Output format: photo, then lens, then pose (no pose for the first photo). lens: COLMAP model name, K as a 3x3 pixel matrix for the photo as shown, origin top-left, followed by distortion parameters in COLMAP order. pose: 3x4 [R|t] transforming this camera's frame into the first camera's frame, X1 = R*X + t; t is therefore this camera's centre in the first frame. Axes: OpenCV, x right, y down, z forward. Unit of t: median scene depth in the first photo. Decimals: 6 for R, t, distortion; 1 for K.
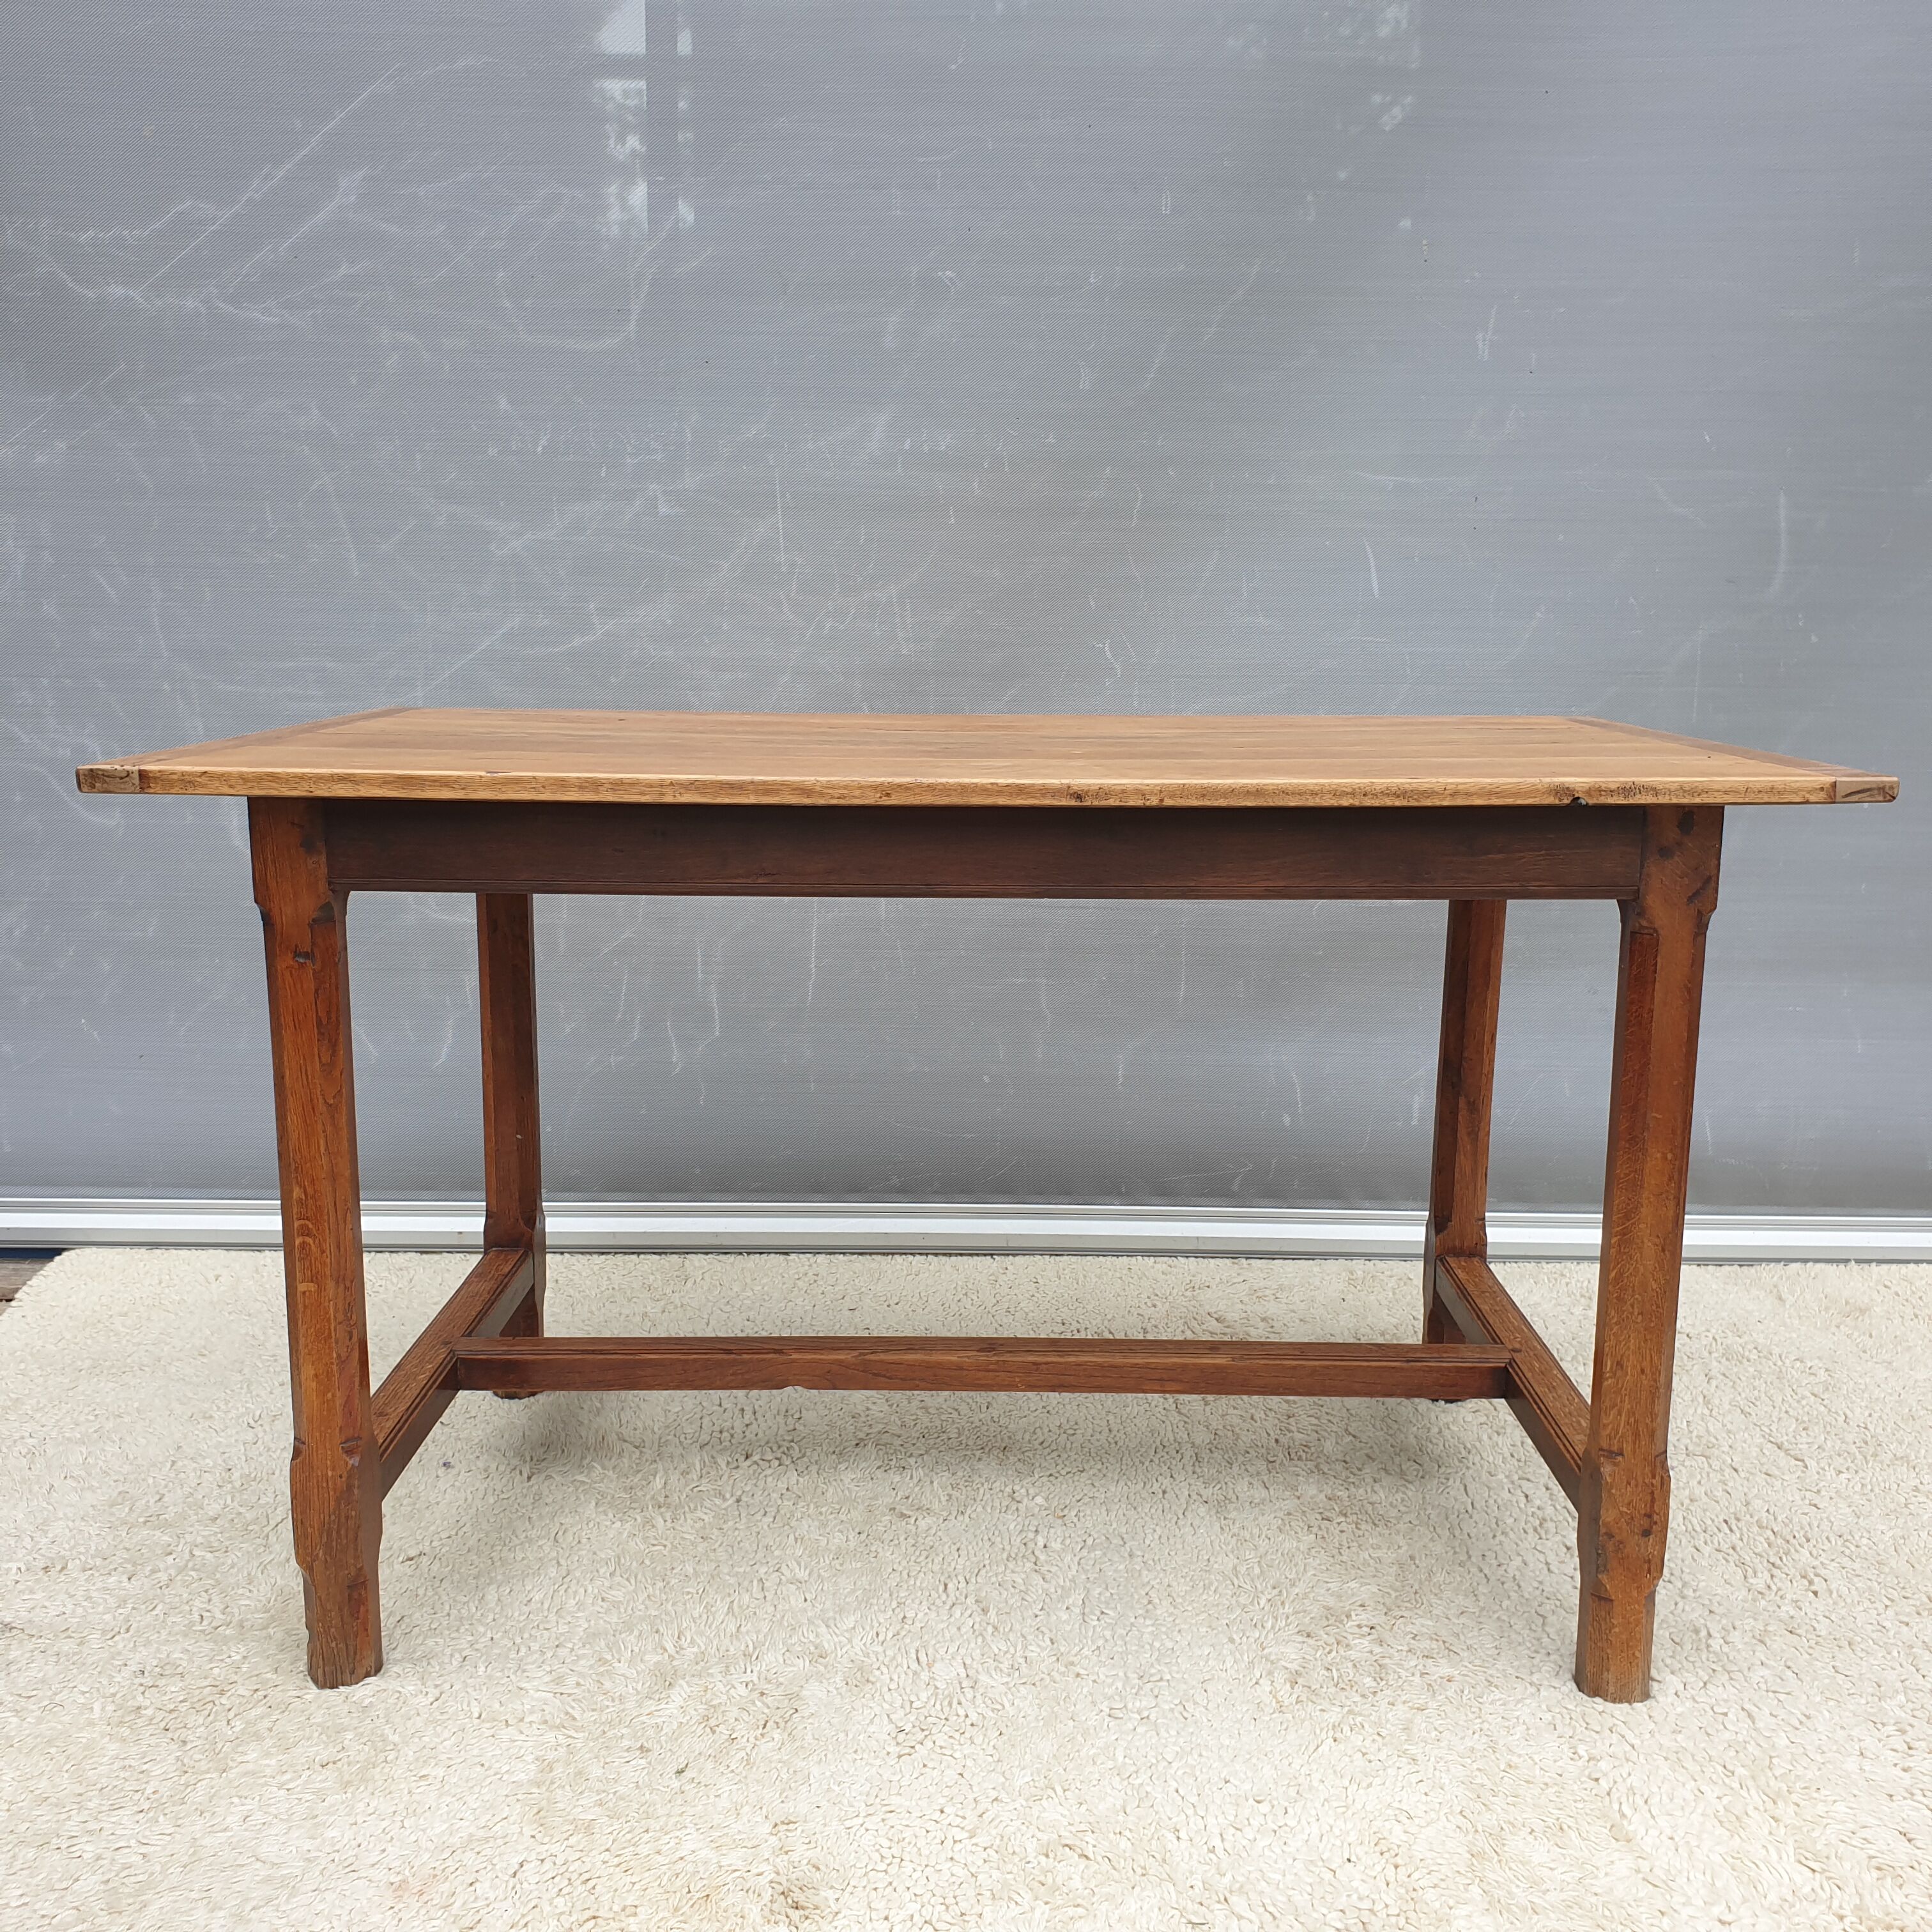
lens RADIAL K [[2026.0, 0, 976.6], [0, 2026.0, 954.0], [0, 0, 1]] dist [-0.010475, 0.039139]
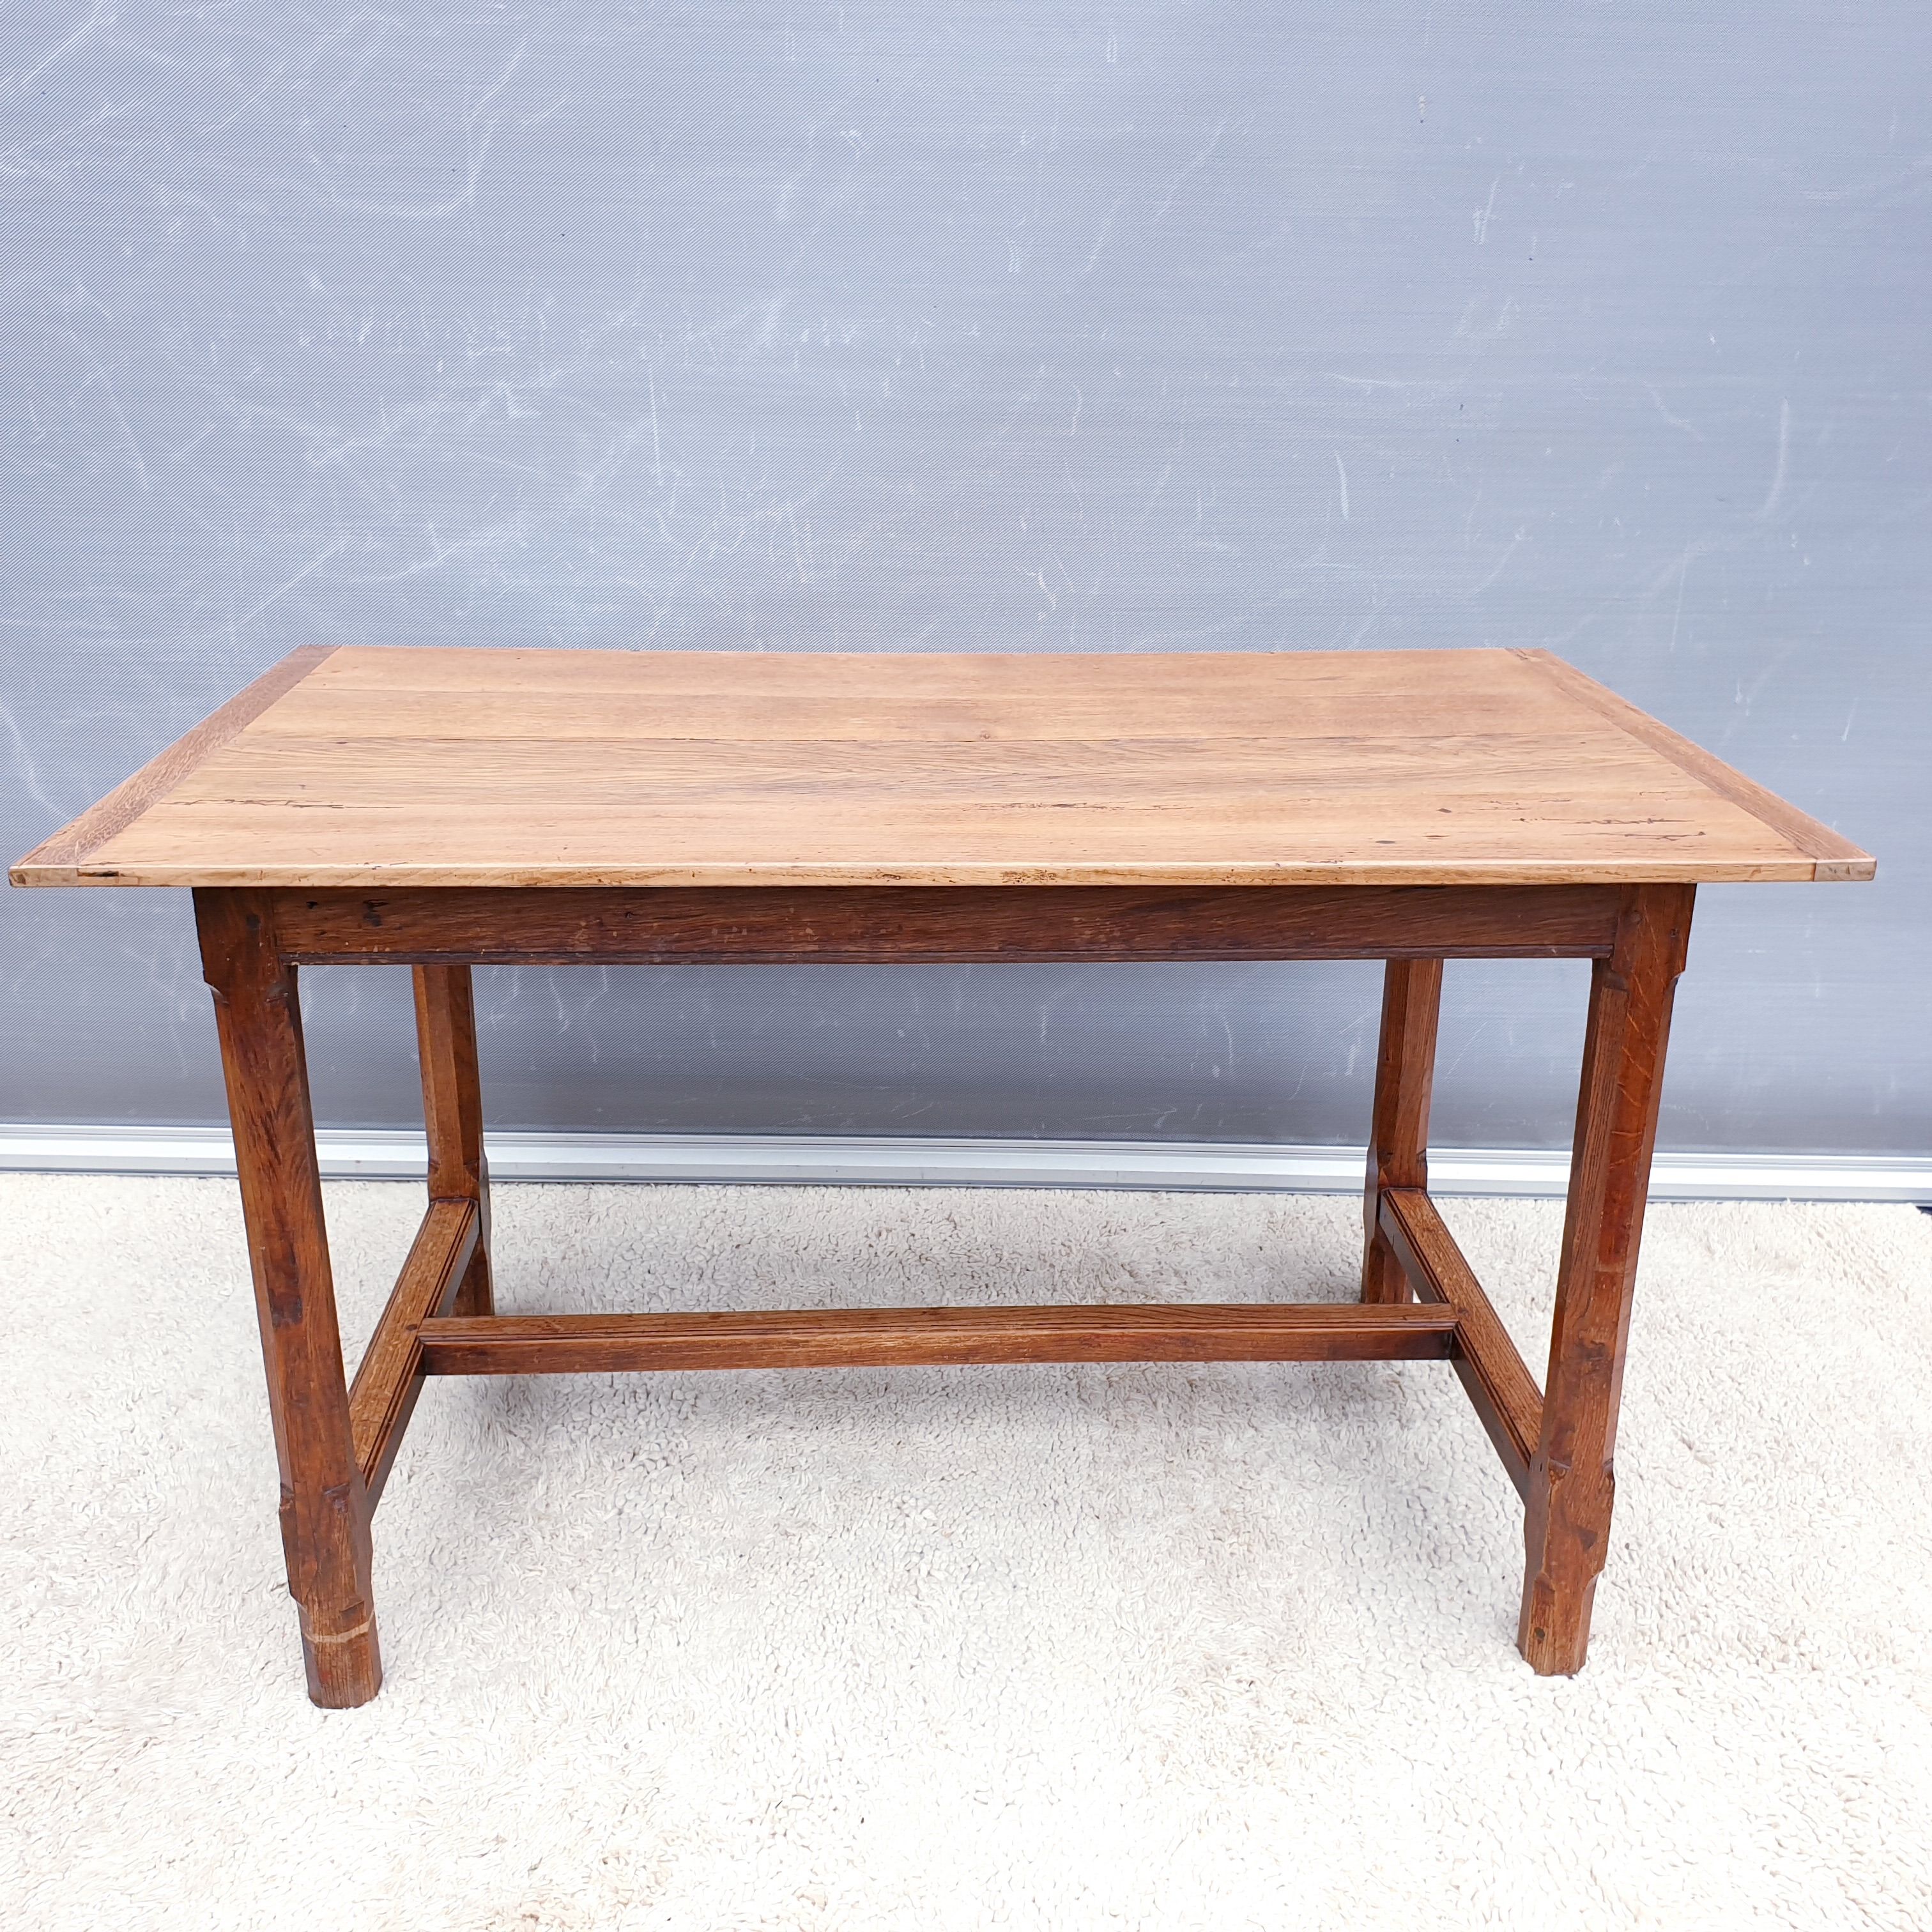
lens RADIAL K [[2026.0, 0, 976.6], [0, 2026.0, 954.0], [0, 0, 1]] dist [-0.010475, 0.039139]
pose [[0.999970, 0.007106, 0.003130, 0.050690], [-0.007505, 0.987893, 0.154953, -0.152952], [-0.001991, -0.154972, 0.987917, 0.074569]]
